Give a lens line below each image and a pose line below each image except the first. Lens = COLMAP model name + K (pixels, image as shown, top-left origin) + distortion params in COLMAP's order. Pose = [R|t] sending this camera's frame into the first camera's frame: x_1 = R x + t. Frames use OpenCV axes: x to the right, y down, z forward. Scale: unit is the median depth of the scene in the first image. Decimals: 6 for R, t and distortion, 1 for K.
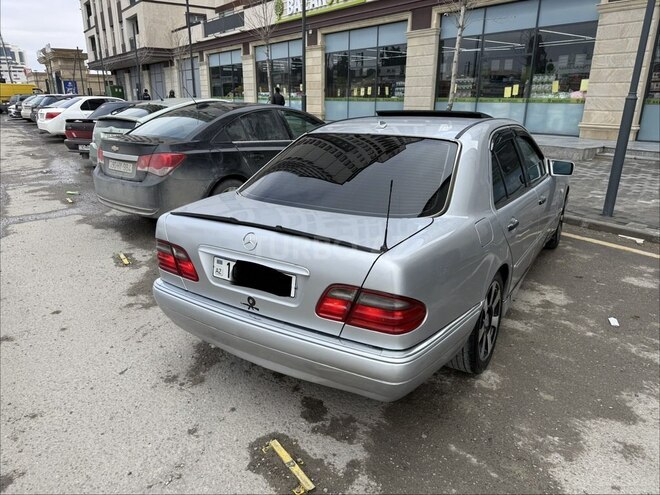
lens RADIAL K [[478.6, 0, 333.2], [0, 478.6, 247.9], [0, 0, 1]] dist [0.007821, -0.008156]
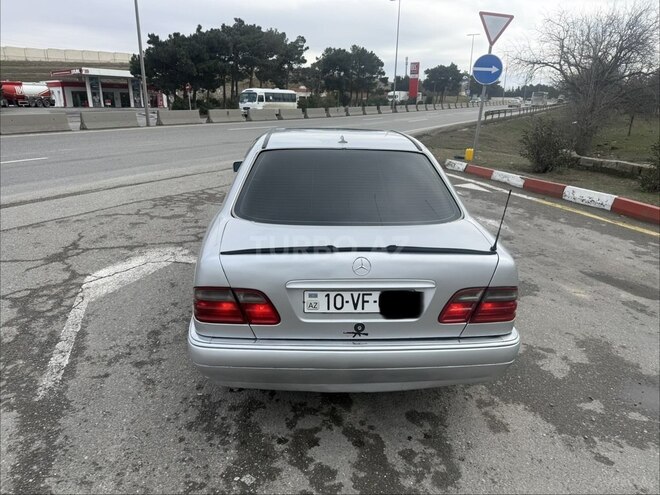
lens RADIAL K [[478.4, 0, 330.0], [0, 478.4, 247.5], [0, 0, 1]] dist [0.004060, -0.005709]
pose [[0.822587, -0.155404, 0.546992, -0.768319], [0.160242, 0.986298, 0.039235, -0.101256], [-0.545595, 0.055377, 0.836218, 0.234367]]
